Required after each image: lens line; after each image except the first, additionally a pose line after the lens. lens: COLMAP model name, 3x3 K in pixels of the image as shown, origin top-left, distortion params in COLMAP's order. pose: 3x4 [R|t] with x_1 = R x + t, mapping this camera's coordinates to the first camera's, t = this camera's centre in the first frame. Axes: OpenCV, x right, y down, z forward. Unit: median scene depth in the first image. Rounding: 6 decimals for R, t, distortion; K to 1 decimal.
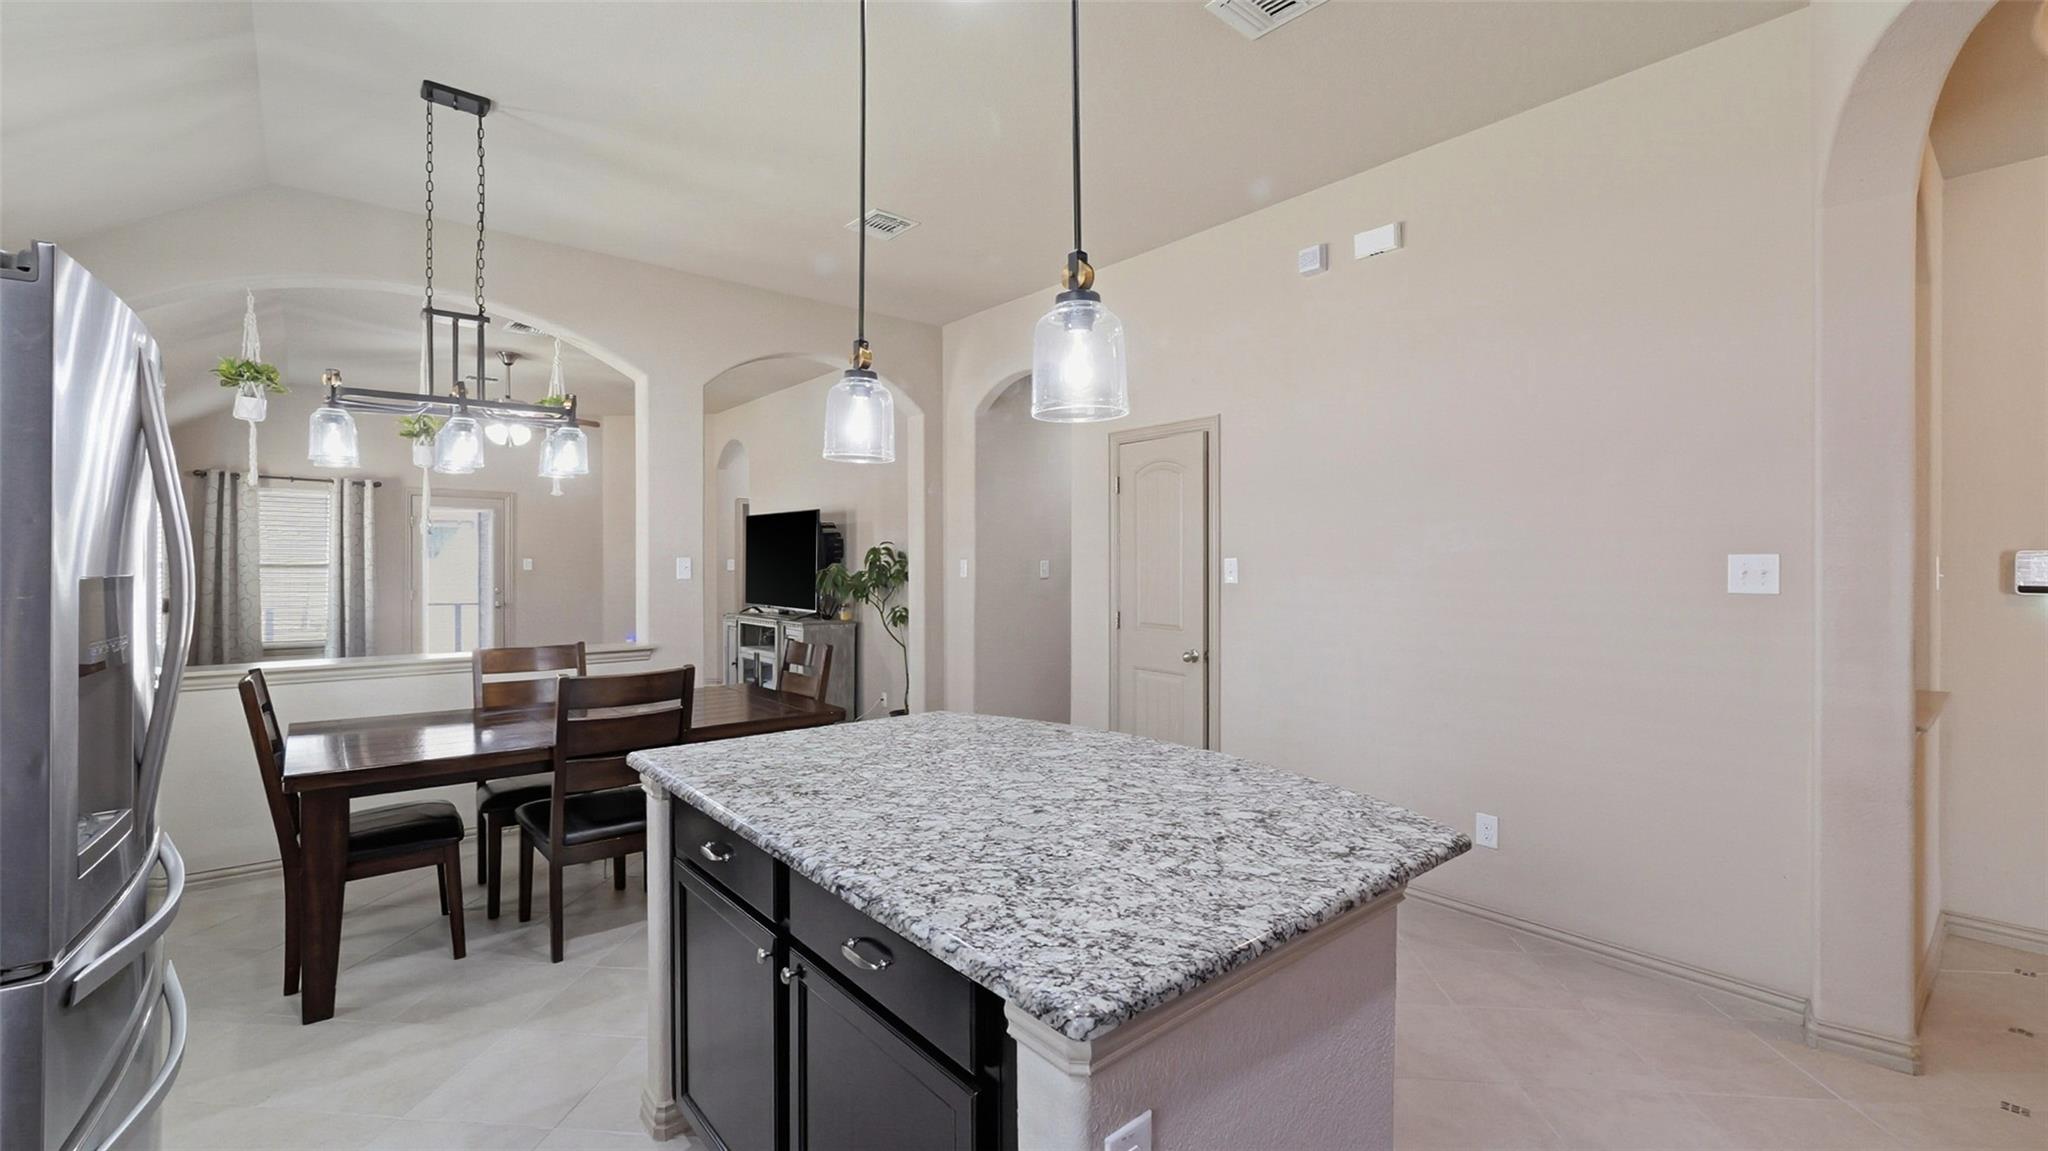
lens RADIAL K [[859.0, 0, 1024.0], [0, 859.0, 575.5], [0, 0, 1]] dist [-0.011266, 0.000357]
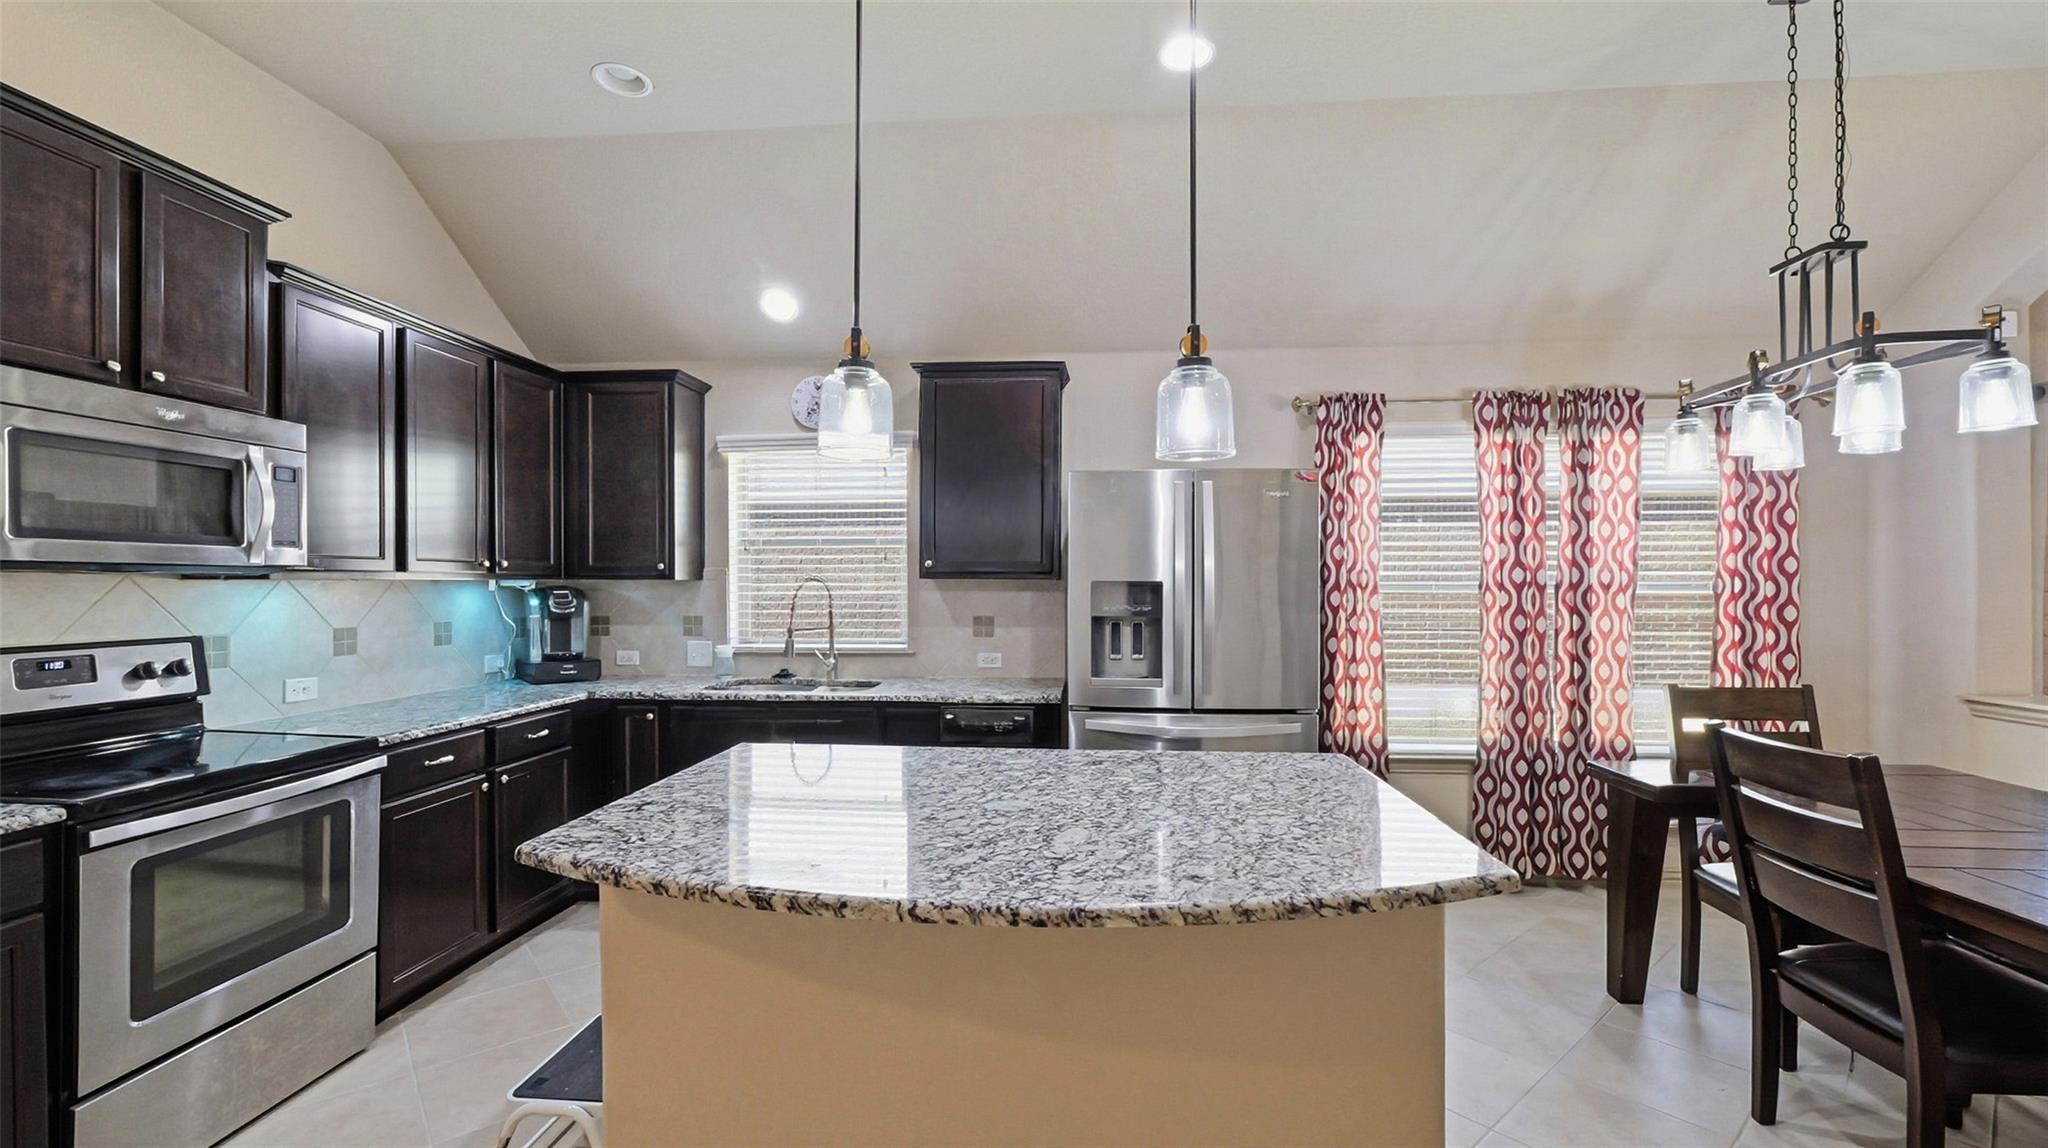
lens RADIAL K [[859.0, 0, 1024.0], [0, 859.0, 574.0], [0, 0, 1]] dist [-0.011266, 0.000357]
pose [[-0.703391, -0.007578, -0.710762, 0.250700], [-0.009727, 0.999952, -0.001034, -0.003302], [0.710736, 0.006186, -0.703431, 0.649140]]
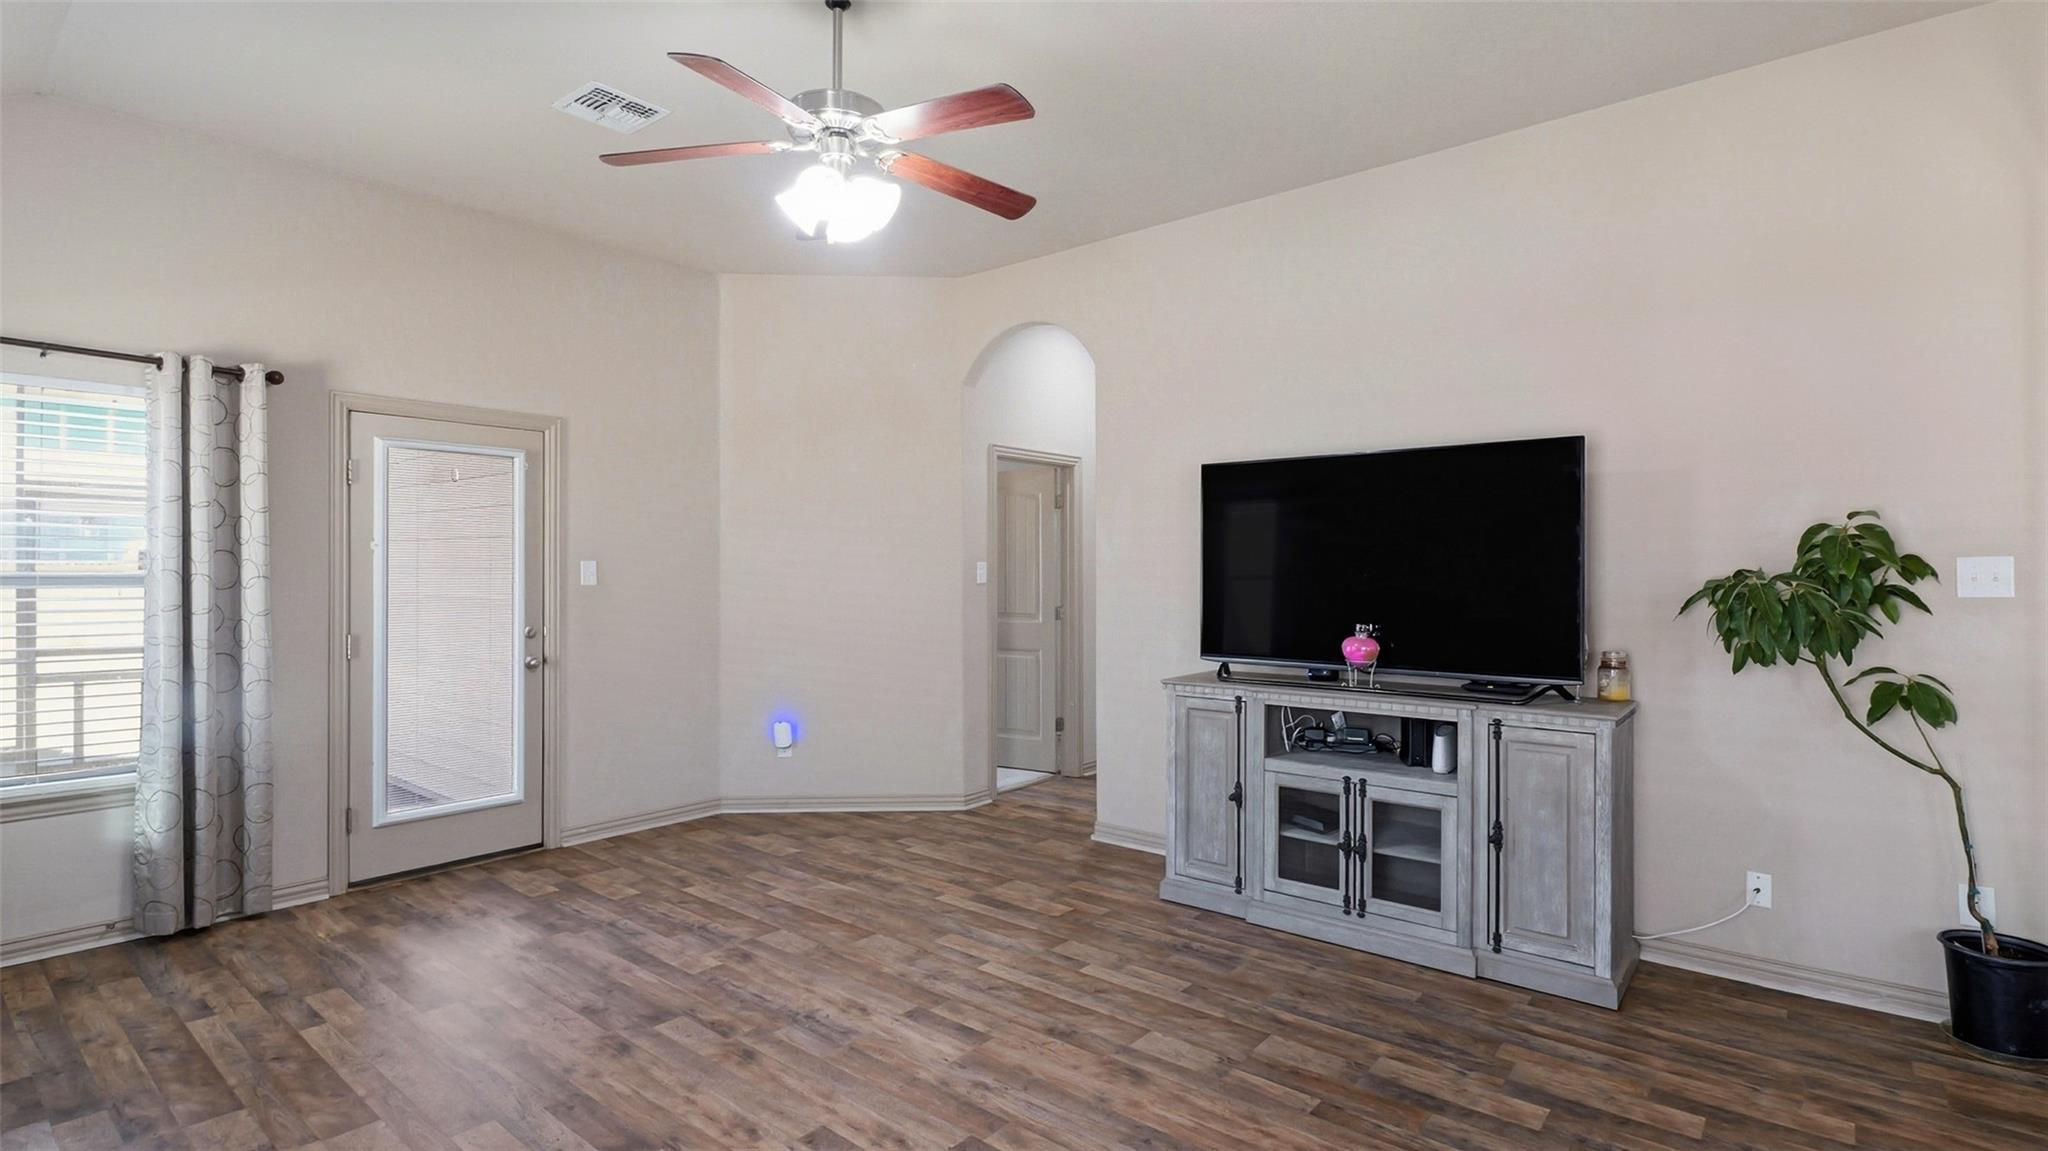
lens RADIAL K [[971.2, 0, 1019.2], [0, 971.2, 574.0], [0, 0, 1]] dist [-0.005775, -0.000590]
pose [[0.984953, -0.004584, 0.172761, -0.851997], [0.006465, 0.999926, -0.010330, -0.011494], [-0.172700, 0.011291, 0.984910, 0.848705]]
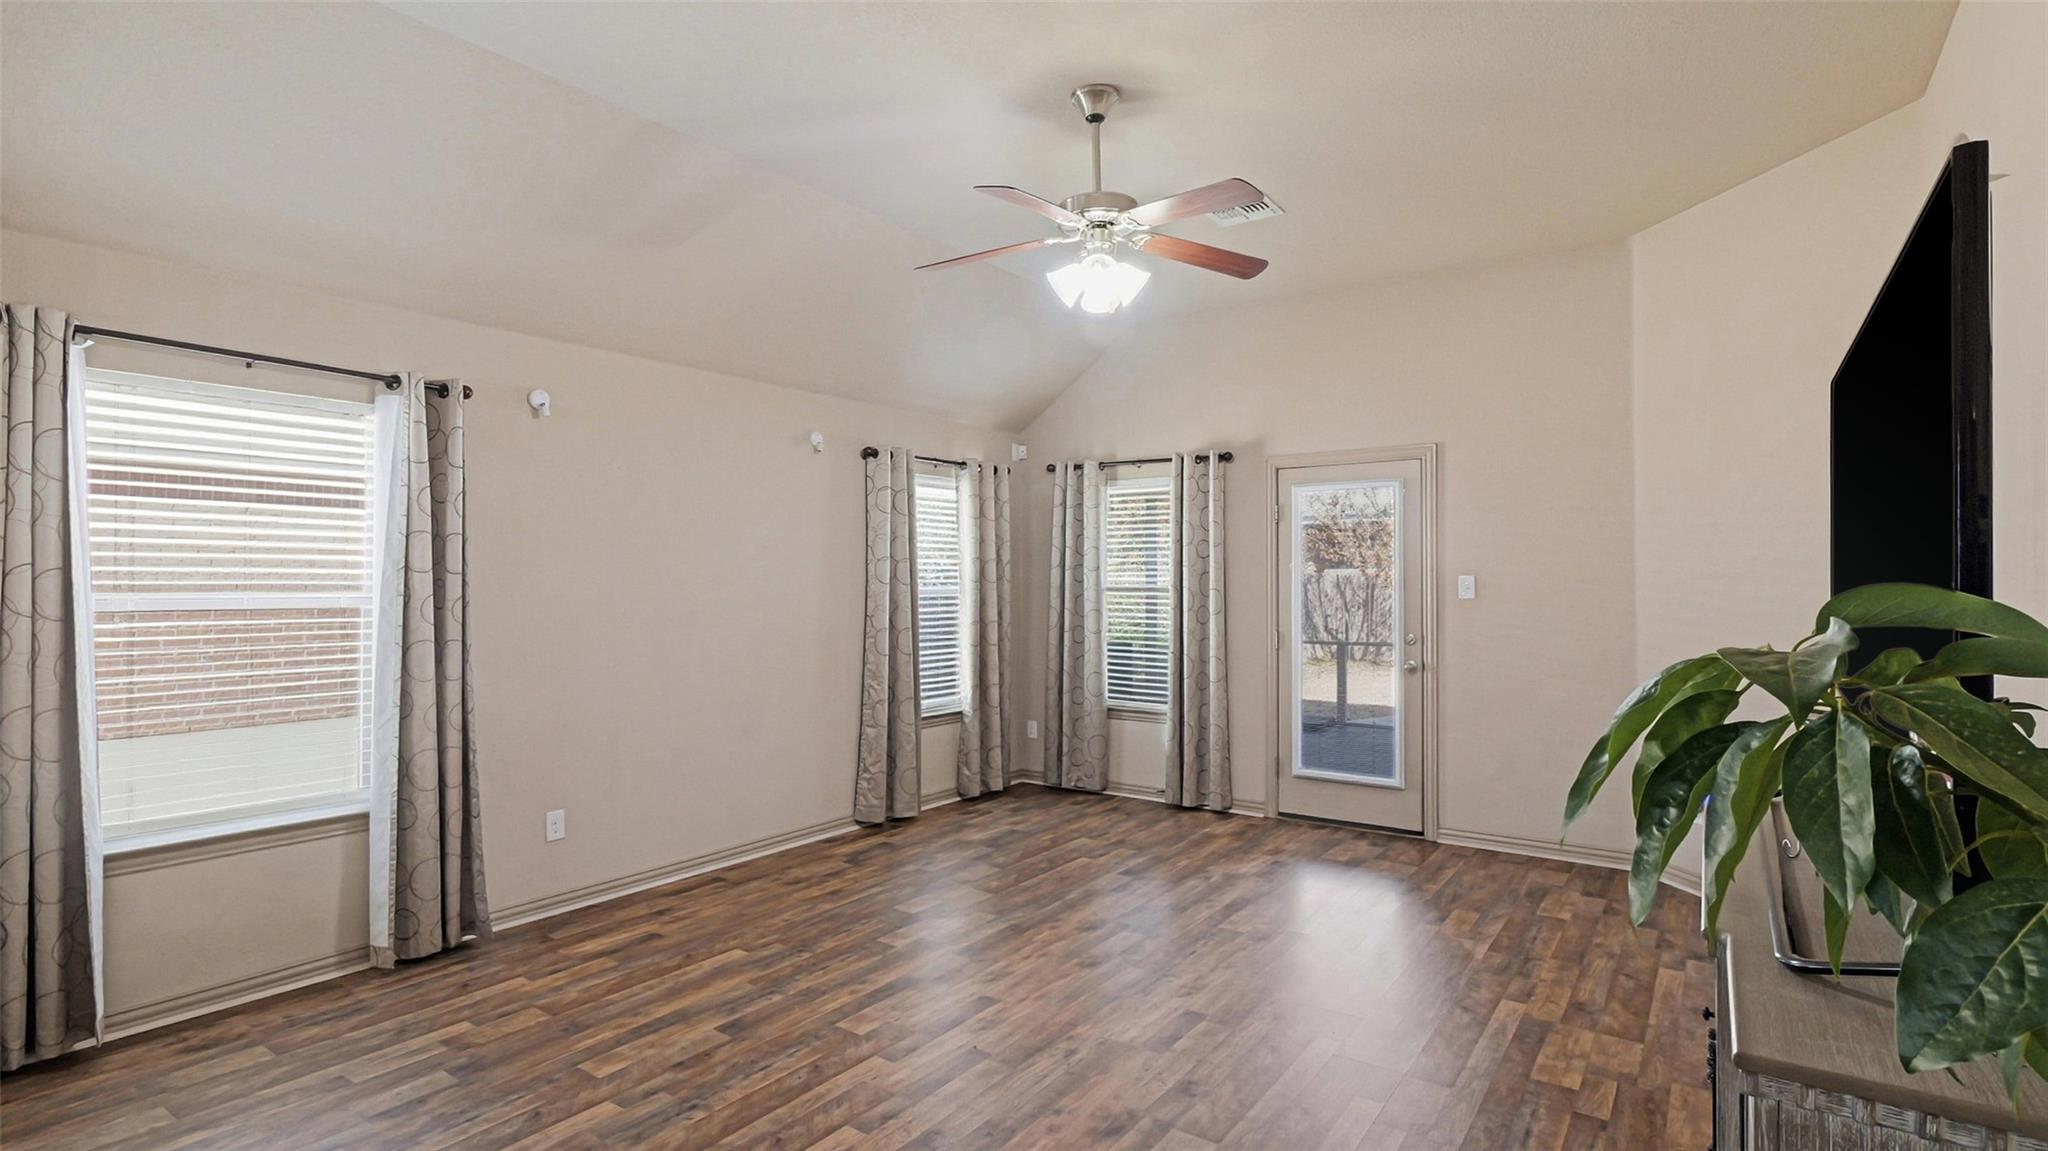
lens RADIAL K [[971.2, 0, 1019.2], [0, 971.2, 574.0], [0, 0, 1]] dist [-0.005775, -0.000590]
pose [[0.244120, -0.012571, -0.969664, -0.214844], [-0.011524, 0.999808, -0.015863, -0.017720], [0.969677, 0.015047, 0.243928, 1.200895]]
